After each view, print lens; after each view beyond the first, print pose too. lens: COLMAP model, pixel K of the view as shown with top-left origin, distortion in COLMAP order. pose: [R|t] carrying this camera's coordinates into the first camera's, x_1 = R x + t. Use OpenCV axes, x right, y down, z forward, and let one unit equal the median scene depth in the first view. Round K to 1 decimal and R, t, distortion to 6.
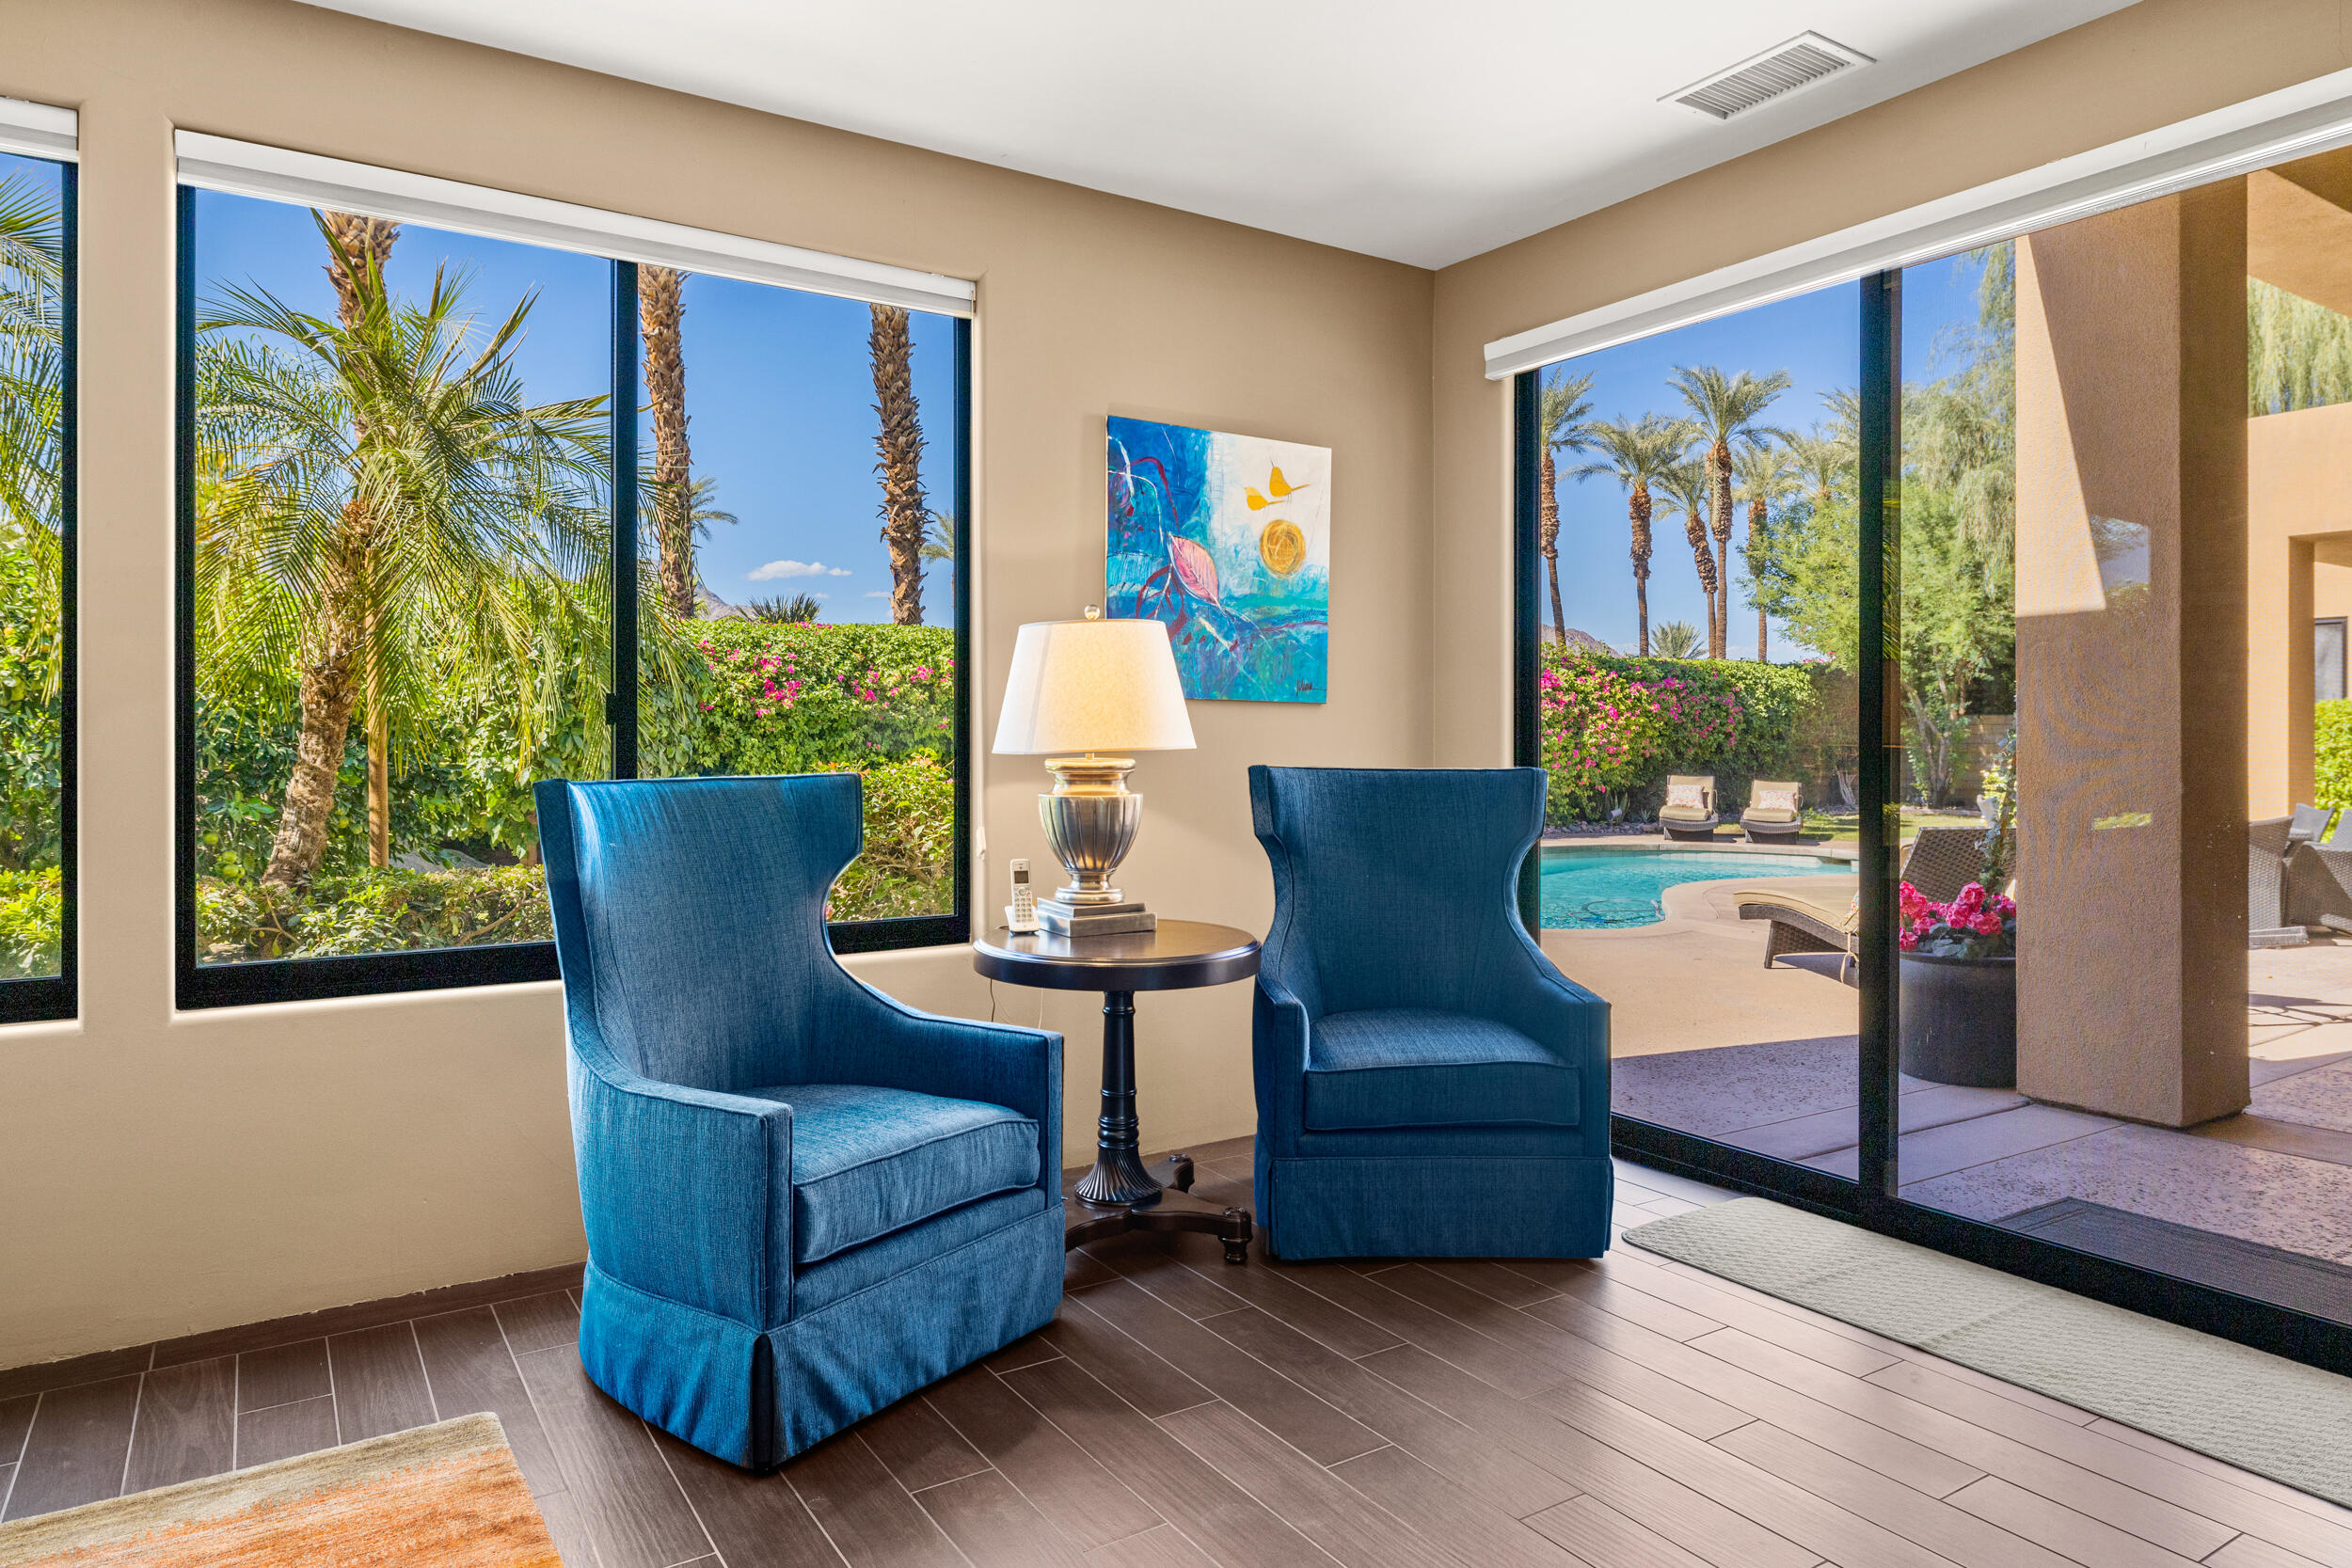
lens RADIAL K [[1429.4, 0, 1176.0], [0, 1429.4, 784.0], [0, 0, 1]] dist [-0.005216, -0.000144]
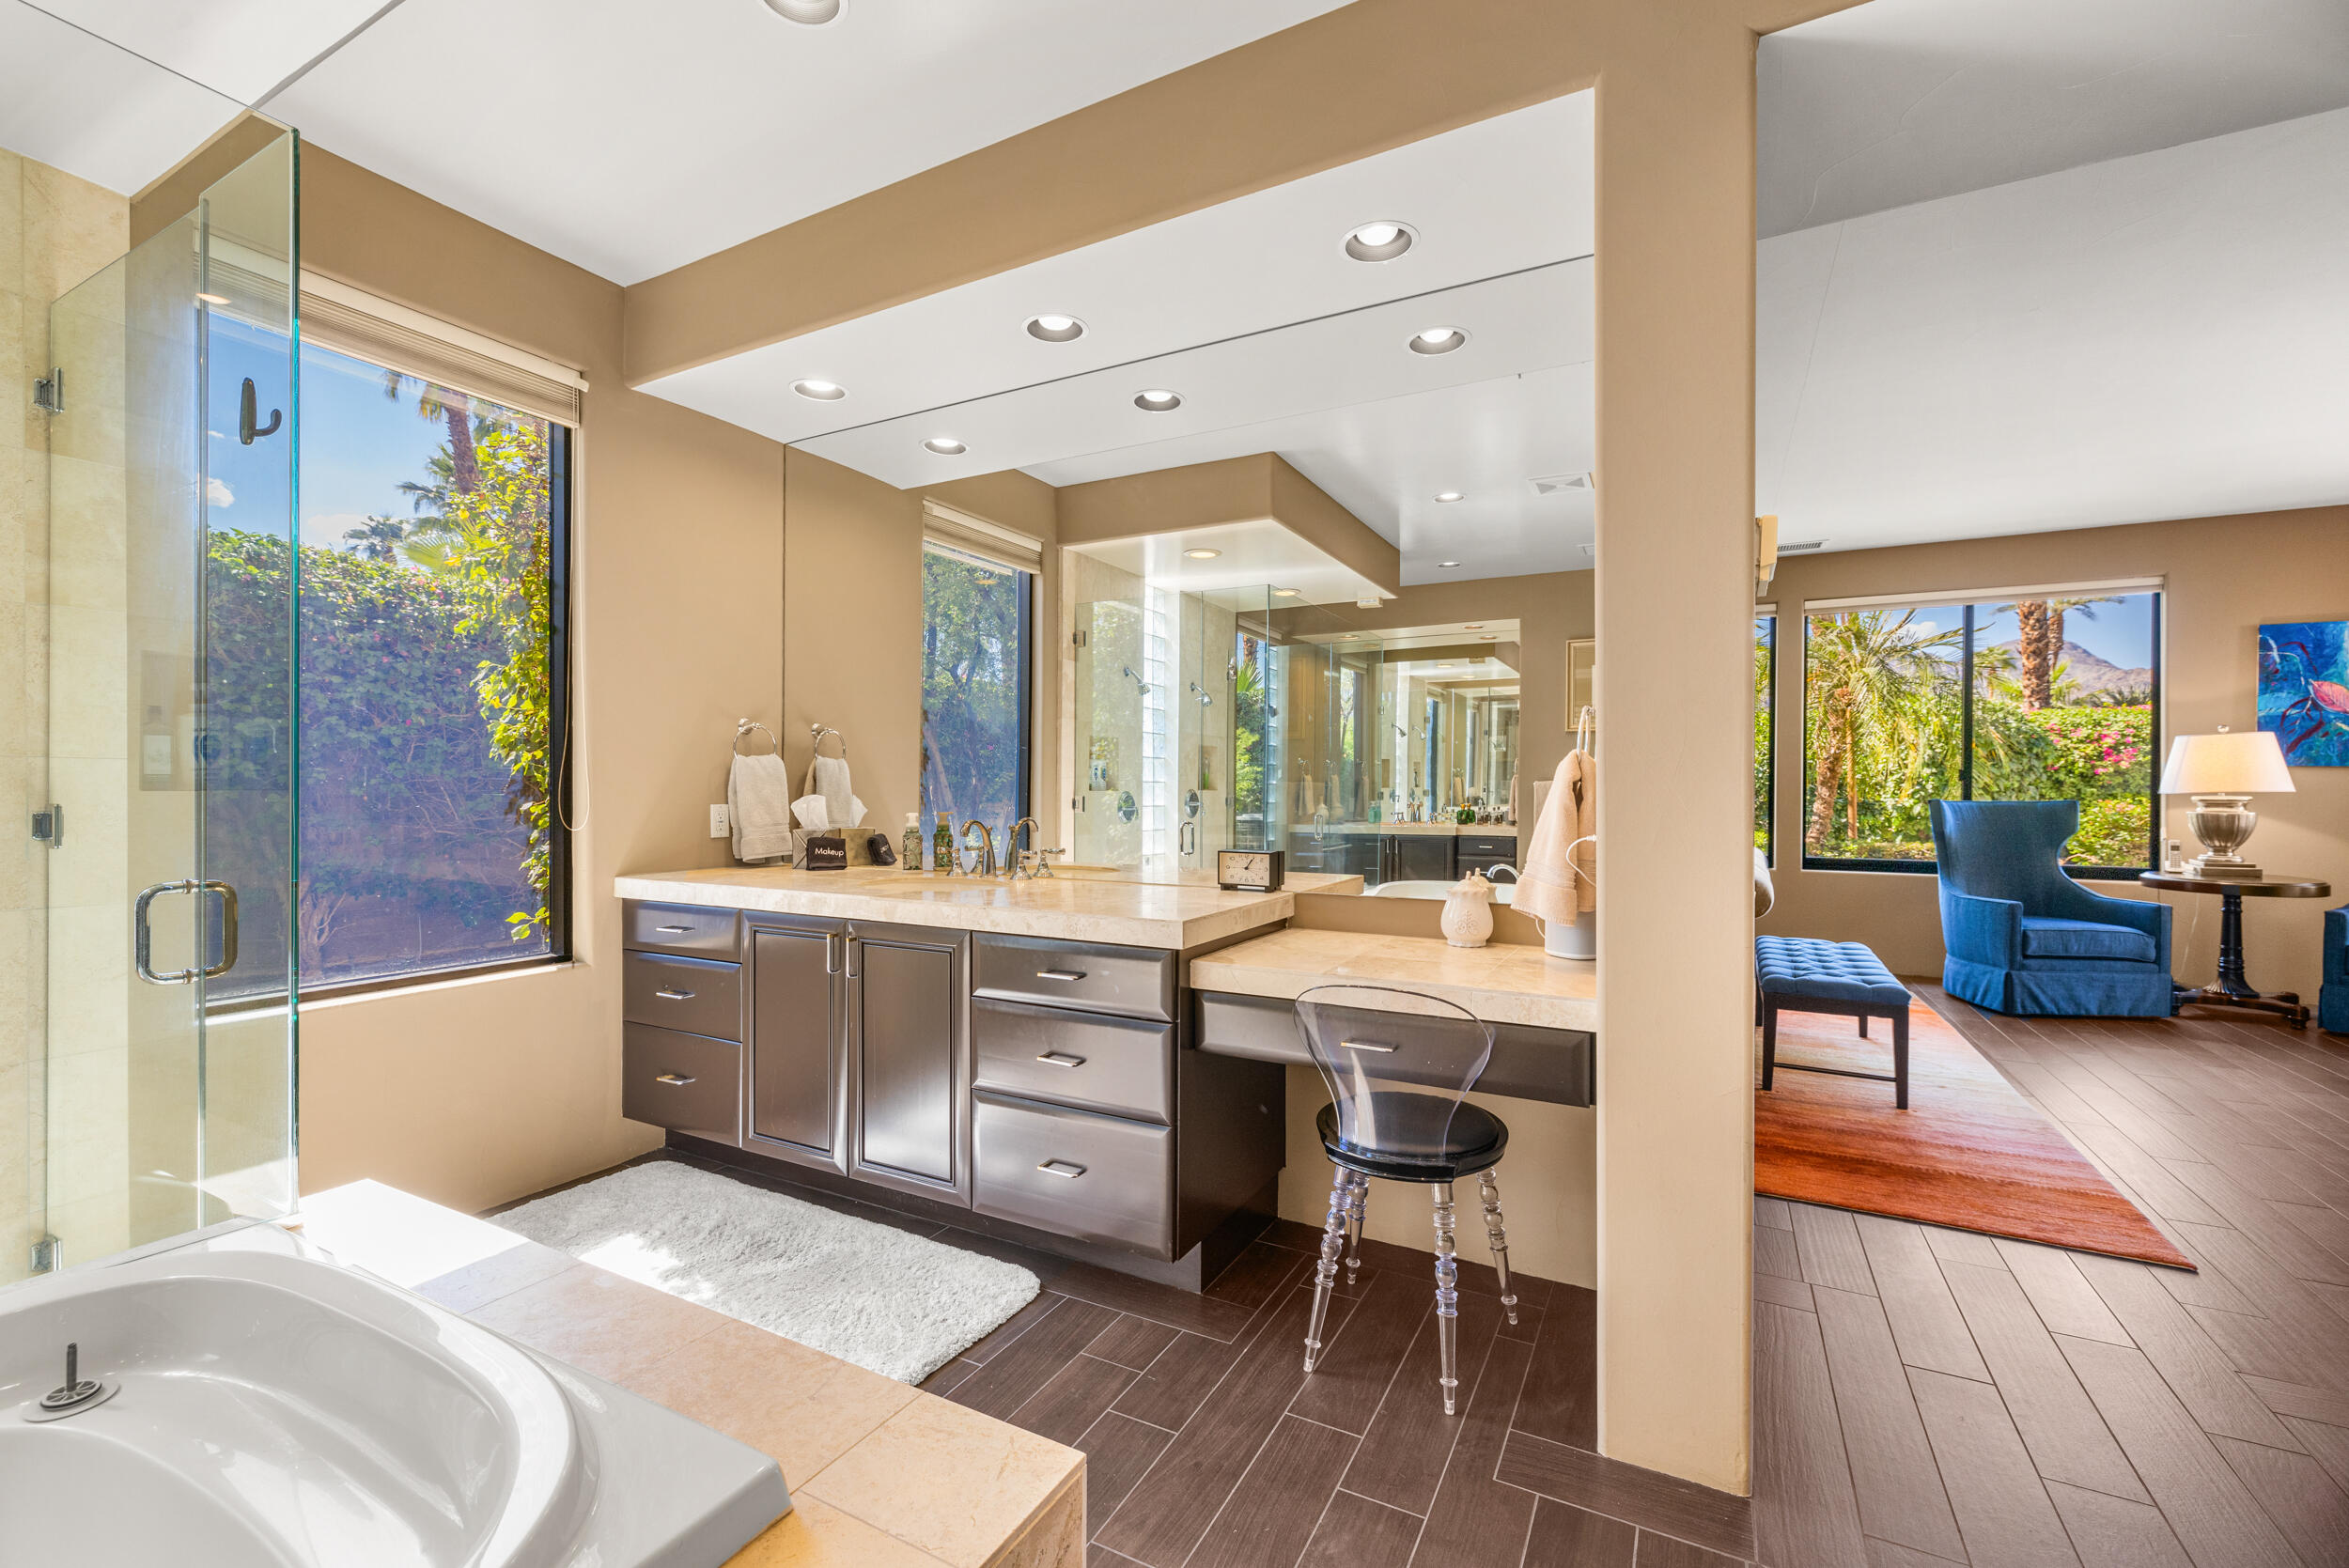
lens RADIAL K [[1002.9, 0, 1167.1], [0, 1002.9, 774.4], [0, 0, 1]] dist [-0.000527, 0.000758]
pose [[0.484116, -0.010200, -0.874945, 0.502467], [-0.030641, 0.999121, -0.028601, 0.042536], [0.874467, 0.040656, 0.483378, -1.148076]]
